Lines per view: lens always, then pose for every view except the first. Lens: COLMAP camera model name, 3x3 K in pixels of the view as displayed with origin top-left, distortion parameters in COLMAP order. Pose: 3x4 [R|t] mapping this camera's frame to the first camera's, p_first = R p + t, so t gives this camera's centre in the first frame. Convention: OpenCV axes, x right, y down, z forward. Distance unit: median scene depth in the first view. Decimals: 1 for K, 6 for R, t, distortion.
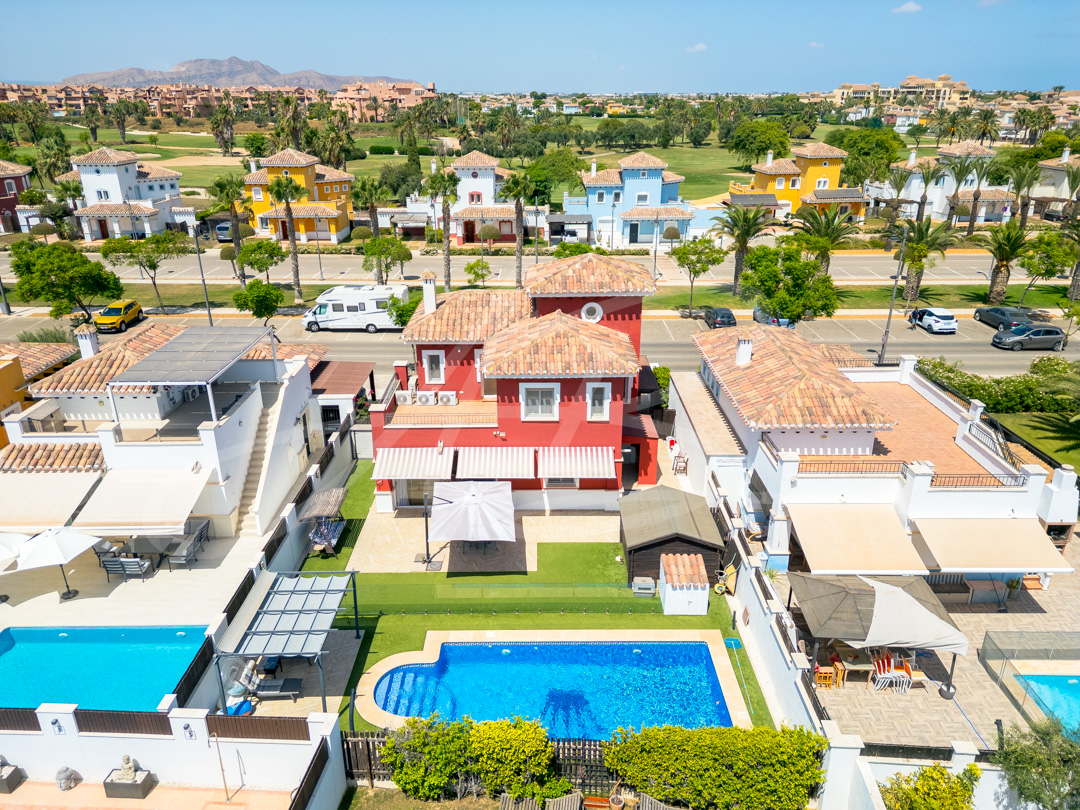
lens RADIAL K [[752.7, 0, 540.0], [0, 752.7, 405.0], [0, 0, 1]] dist [0.066952, -0.066721]
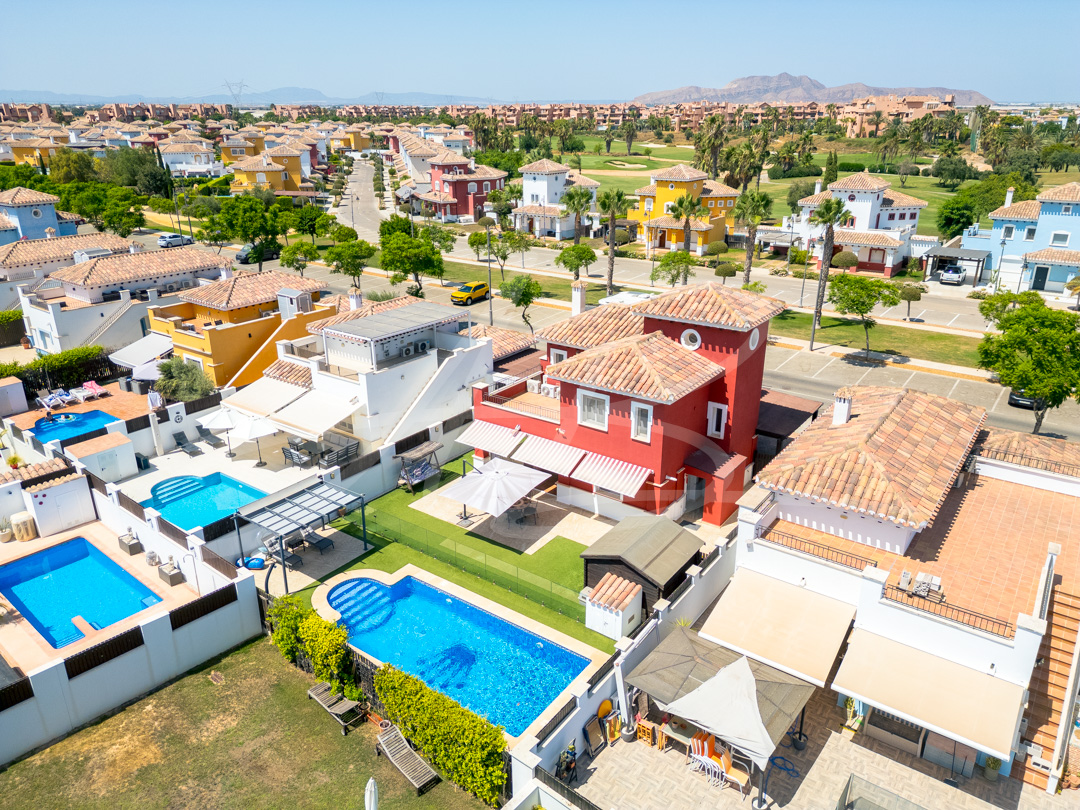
lens RADIAL K [[752.7, 0, 540.0], [0, 752.7, 405.0], [0, 0, 1]] dist [0.066952, -0.066721]
pose [[0.807795, 0.212998, -0.549636, 0.176006], [-0.221678, 0.973756, 0.051557, -0.016513], [0.546193, 0.080194, 0.833812, 0.022047]]
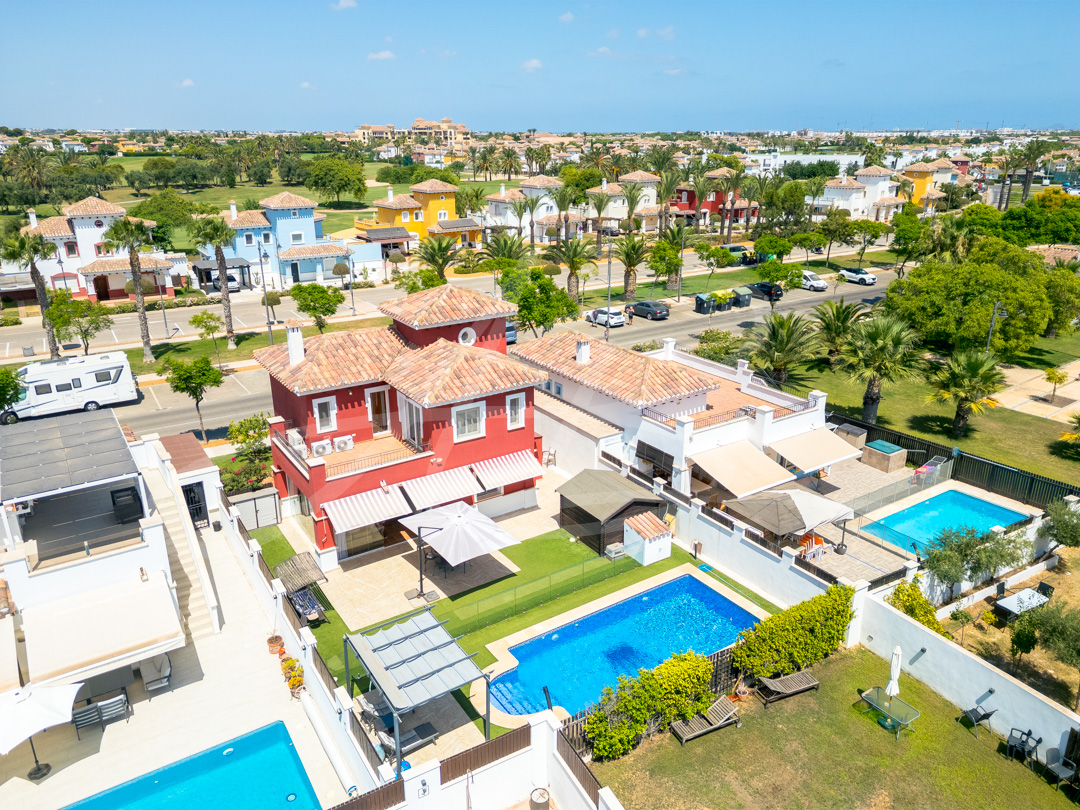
lens RADIAL K [[752.7, 0, 540.0], [0, 752.7, 405.0], [0, 0, 1]] dist [0.066952, -0.066721]
pose [[0.835092, -0.185335, 0.517949, -0.156447], [0.207830, 0.978052, 0.014886, -0.007503], [-0.509340, 0.095214, 0.855282, 0.009434]]
